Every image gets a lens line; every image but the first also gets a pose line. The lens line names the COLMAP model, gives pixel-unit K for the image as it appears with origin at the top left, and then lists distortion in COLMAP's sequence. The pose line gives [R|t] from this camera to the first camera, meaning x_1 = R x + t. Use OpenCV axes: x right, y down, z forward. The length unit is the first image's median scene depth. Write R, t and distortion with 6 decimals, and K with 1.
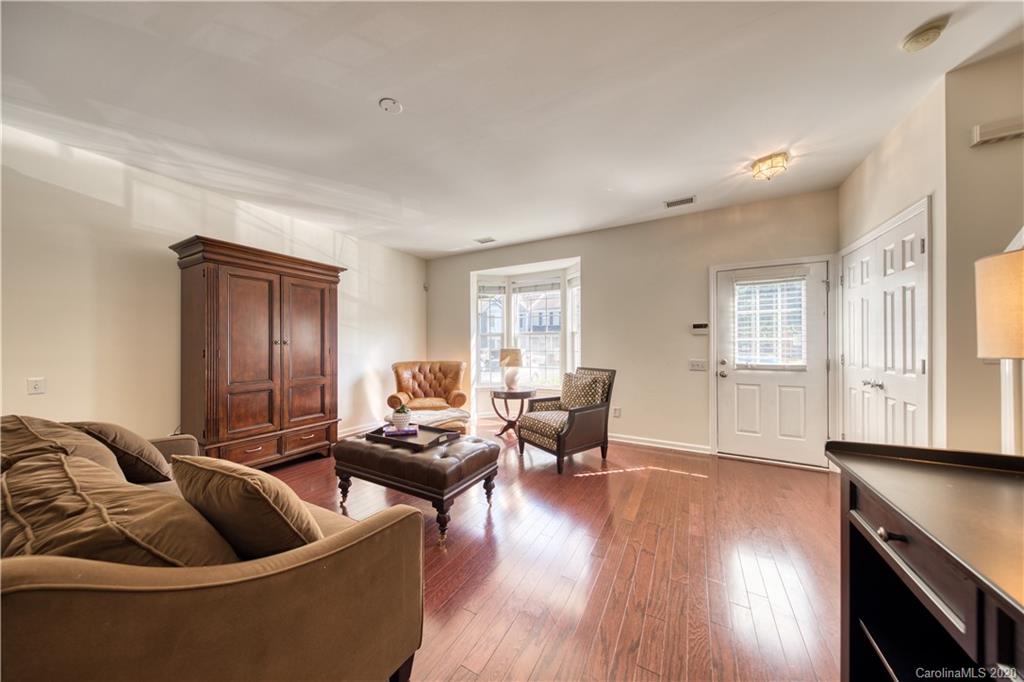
lens RADIAL K [[322.8, 0, 510.7], [0, 322.8, 343.8], [0, 0, 1]] dist [0.012627, -0.003148]
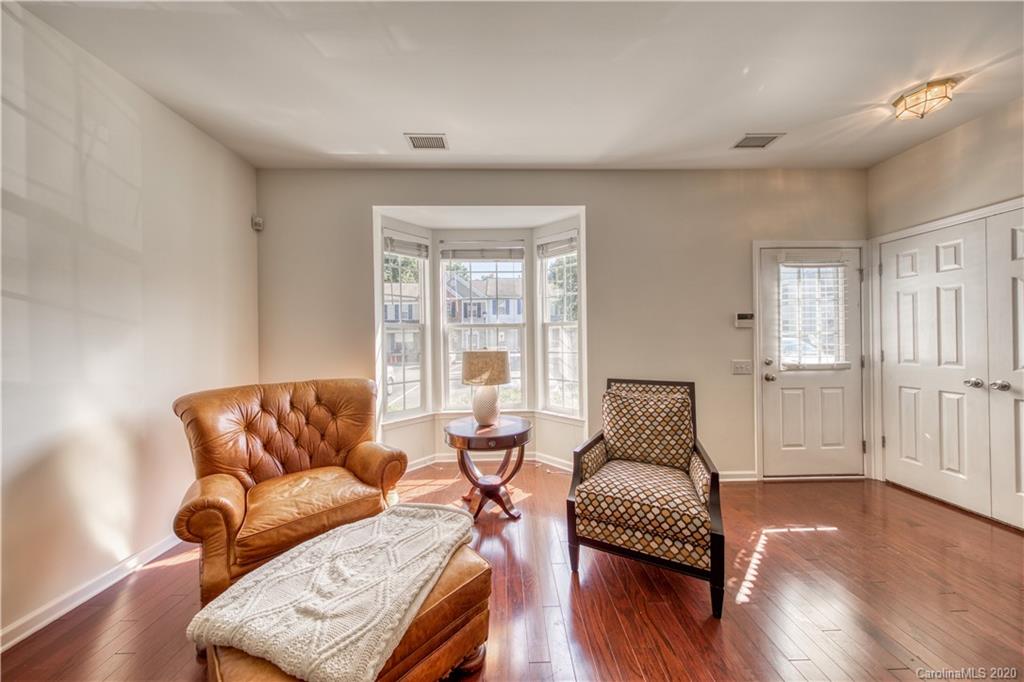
lens RADIAL K [[322.8, 0, 512.9], [0, 322.8, 339.7], [0, 0, 1]] dist [0.012627, -0.003148]
pose [[0.859182, -0.006893, 0.511623, -0.291797], [0.007890, 0.999969, 0.000222, -0.004274], [-0.511608, 0.003846, 0.859210, 0.627077]]
